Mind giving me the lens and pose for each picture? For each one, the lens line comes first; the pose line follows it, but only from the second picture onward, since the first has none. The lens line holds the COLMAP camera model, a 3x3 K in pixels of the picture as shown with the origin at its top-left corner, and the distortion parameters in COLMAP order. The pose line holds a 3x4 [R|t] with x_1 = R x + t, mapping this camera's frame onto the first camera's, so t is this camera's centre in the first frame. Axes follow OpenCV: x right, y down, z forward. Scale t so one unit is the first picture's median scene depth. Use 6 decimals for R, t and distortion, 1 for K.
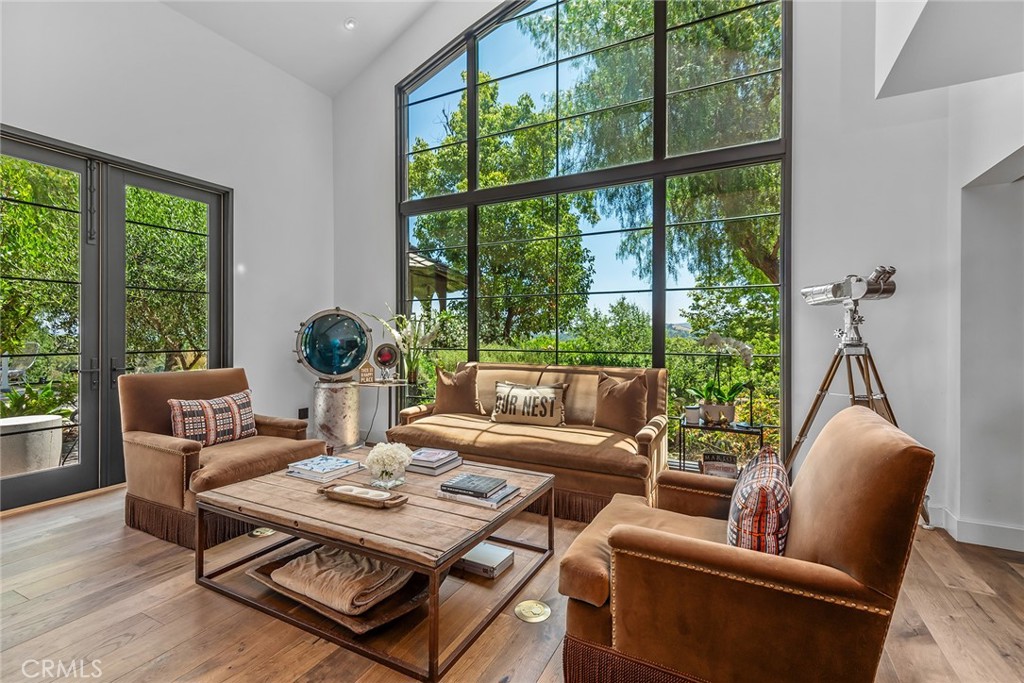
lens RADIAL K [[469.4, 0, 507.4], [0, 469.4, 341.3], [0, 0, 1]] dist [0.028247, -0.000327]
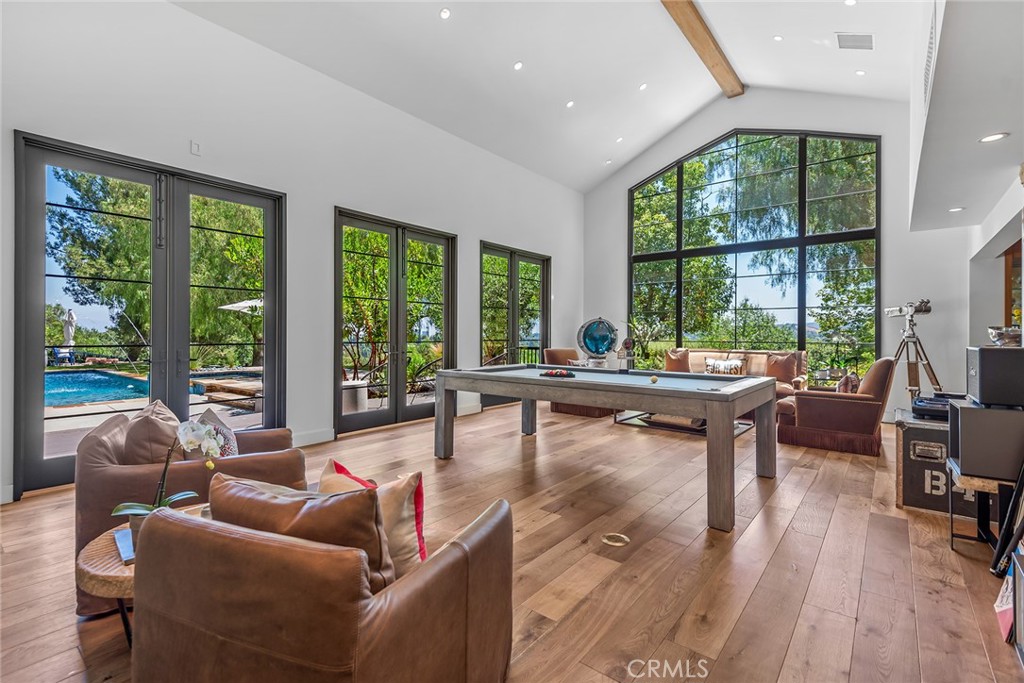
lens RADIAL K [[469.4, 0, 513.7], [0, 469.4, 332.1], [0, 0, 1]] dist [0.028247, -0.000327]
pose [[0.979906, -0.000788, -0.199457, -0.336338], [-0.003426, 0.999778, -0.020781, 0.022361], [0.199429, 0.021047, 0.979686, -0.849454]]
